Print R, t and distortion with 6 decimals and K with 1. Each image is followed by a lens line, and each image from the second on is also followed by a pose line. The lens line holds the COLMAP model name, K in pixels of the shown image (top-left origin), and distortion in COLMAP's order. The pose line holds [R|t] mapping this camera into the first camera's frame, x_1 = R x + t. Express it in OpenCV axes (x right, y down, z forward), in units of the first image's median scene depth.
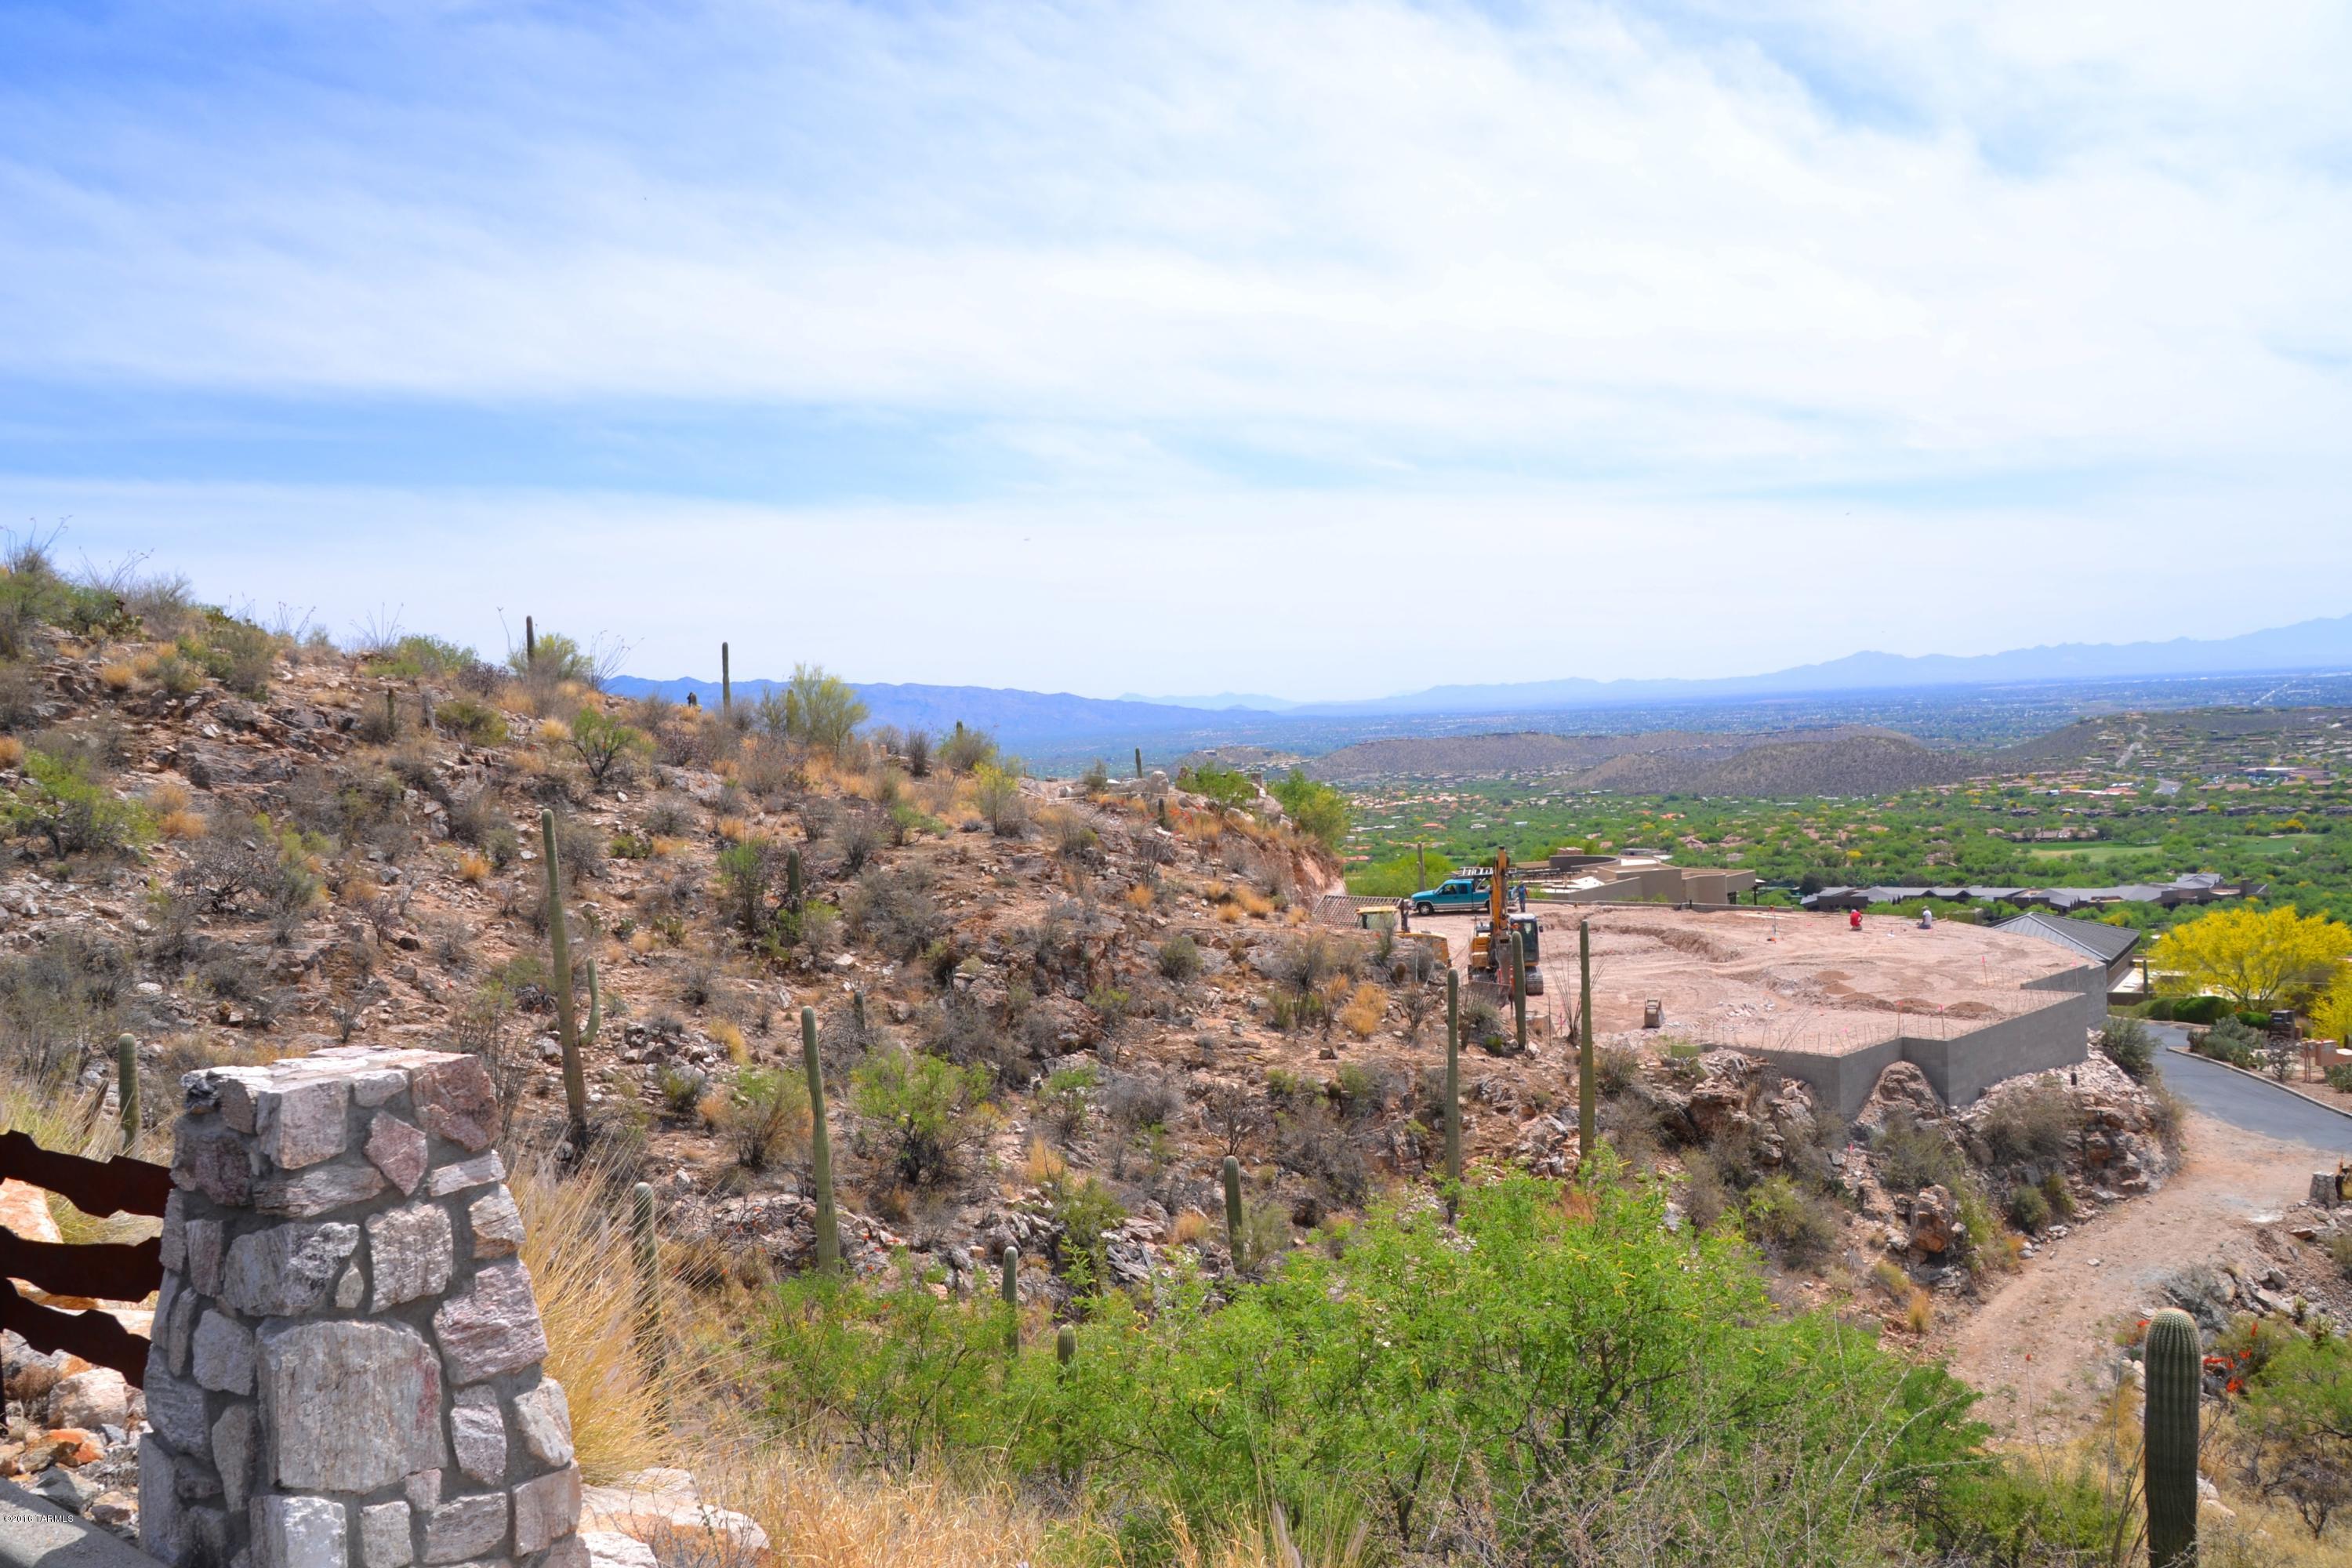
lens RADIAL K [[1889.3, 0, 1155.5], [0, 1889.3, 809.4], [0, 0, 1]] dist [-0.166838, 0.121344]
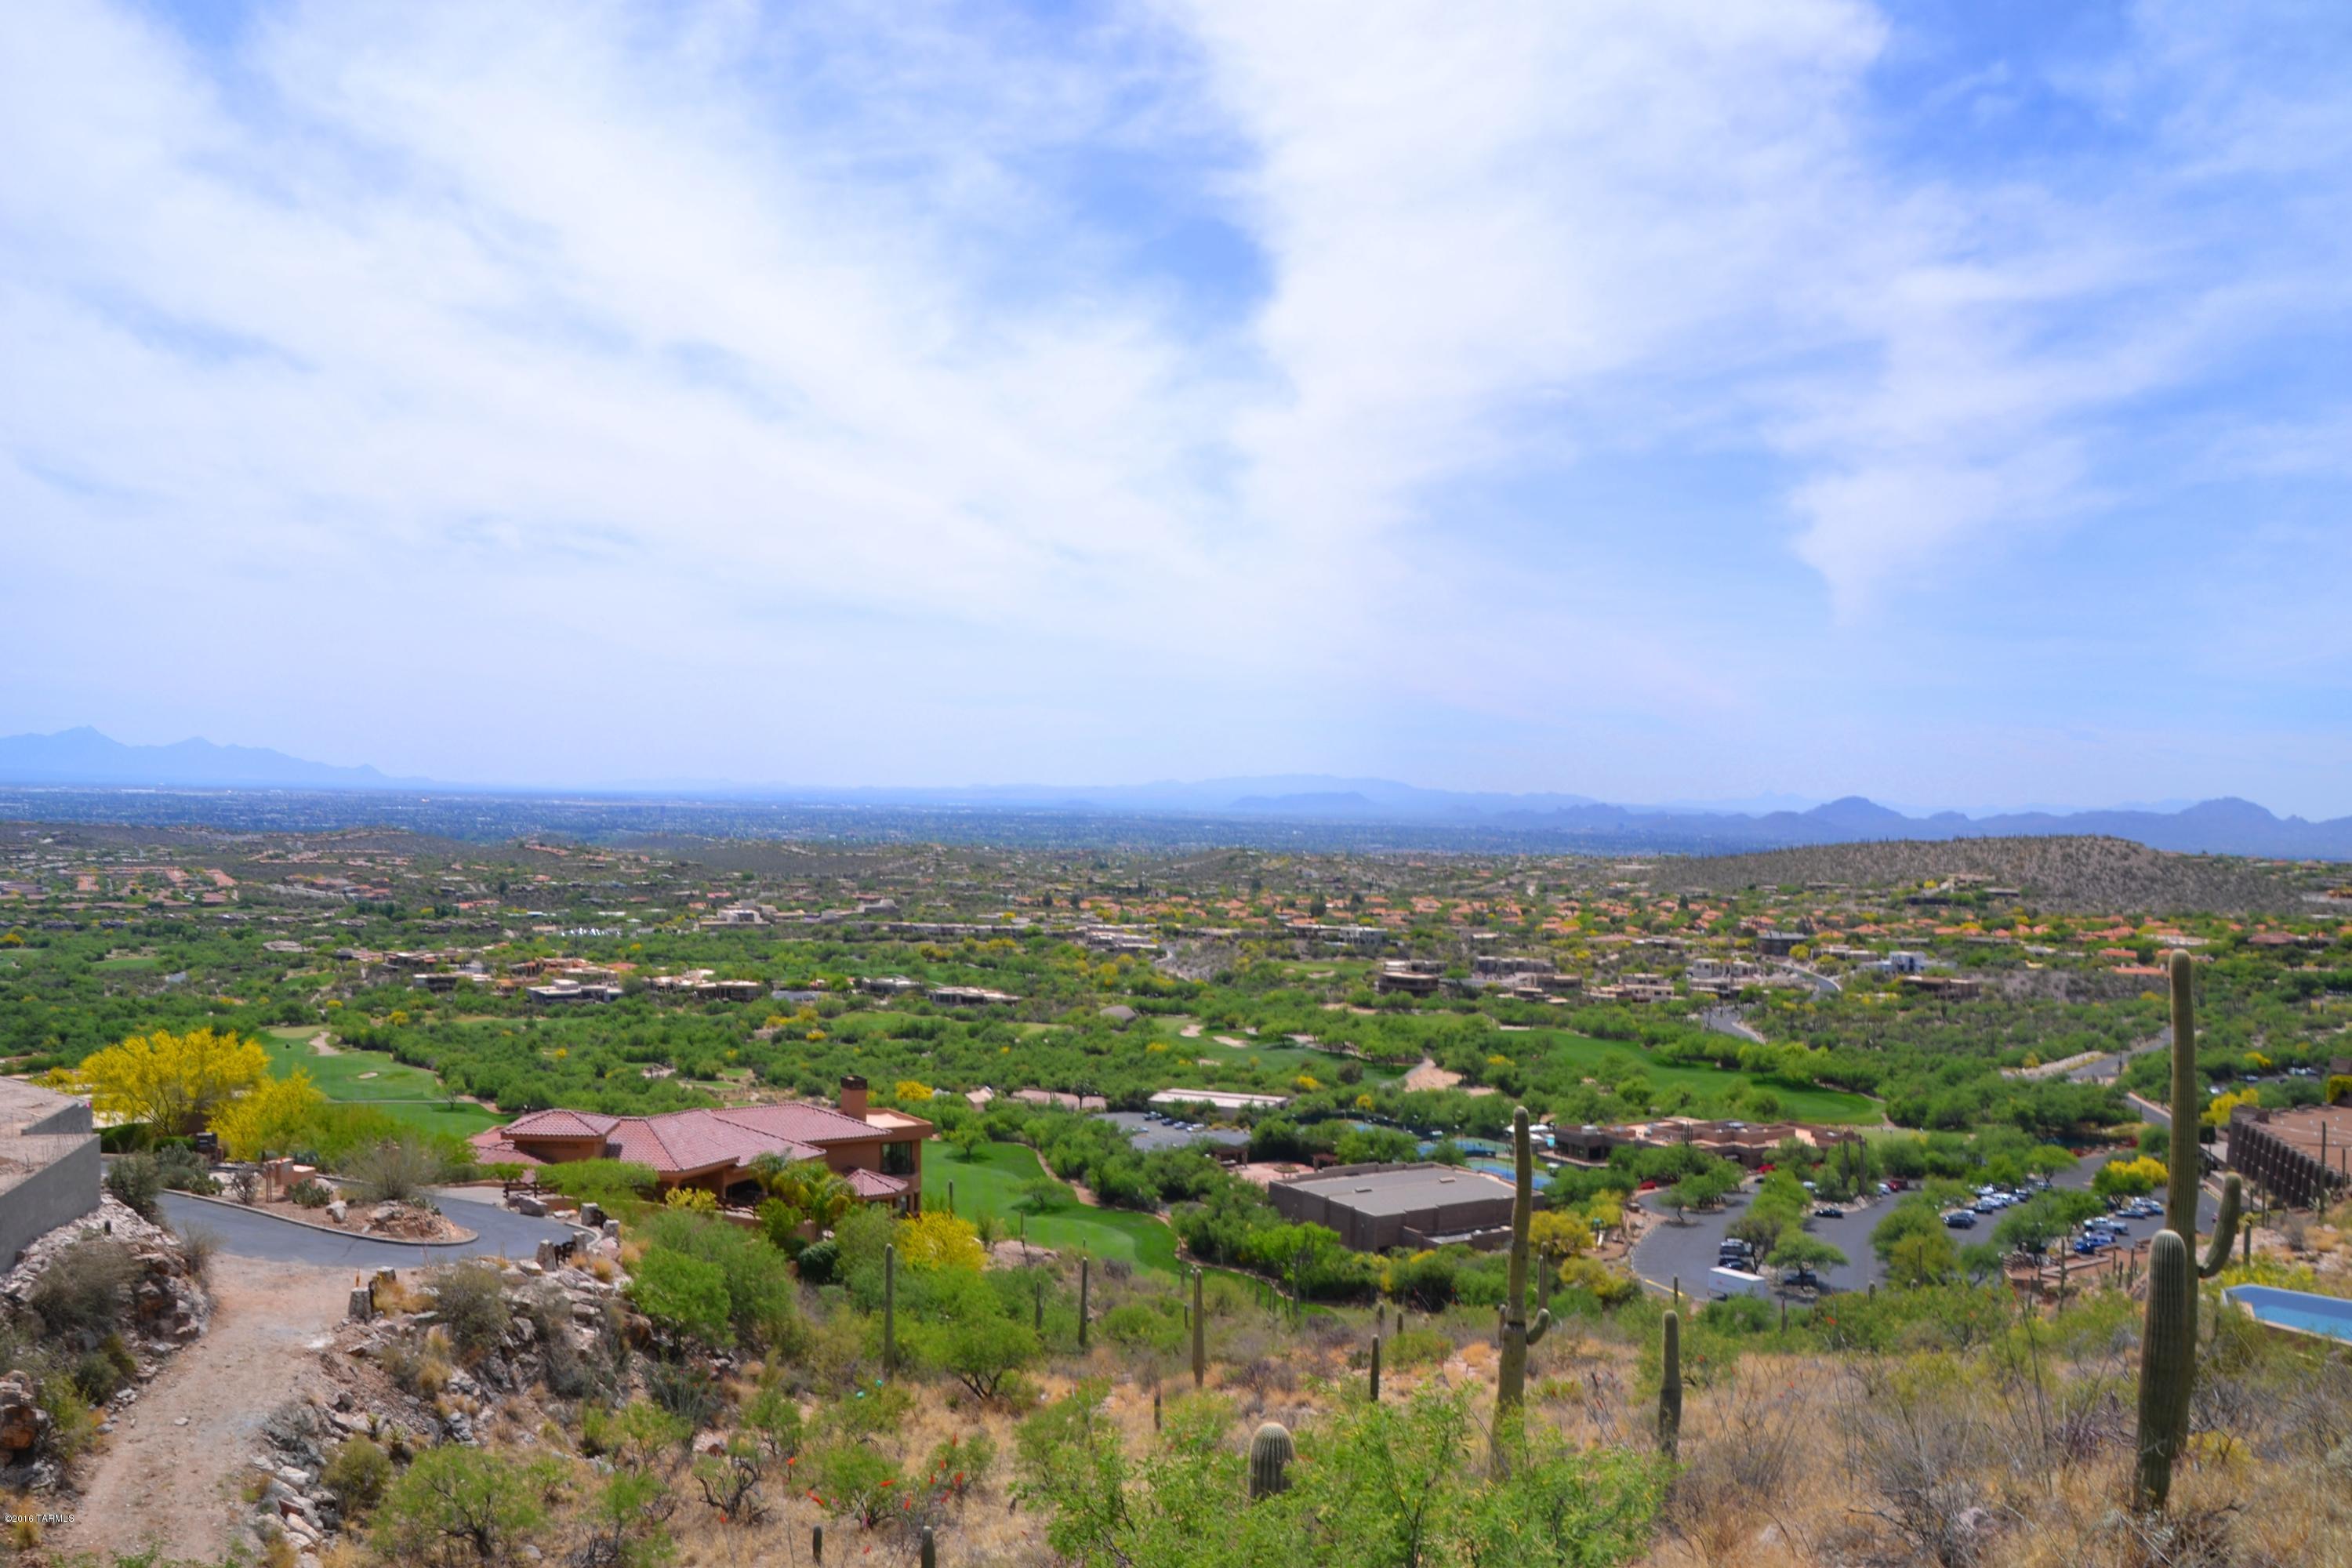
lens RADIAL K [[1897.1, 0, 1158.8], [0, 1897.1, 823.4], [0, 0, 1]] dist [-0.170558, 0.125191]
pose [[0.422255, 0.047375, 0.905238, -0.122450], [0.002555, 0.998567, -0.053451, -0.008429], [-0.906474, 0.024883, 0.421529, 0.125368]]
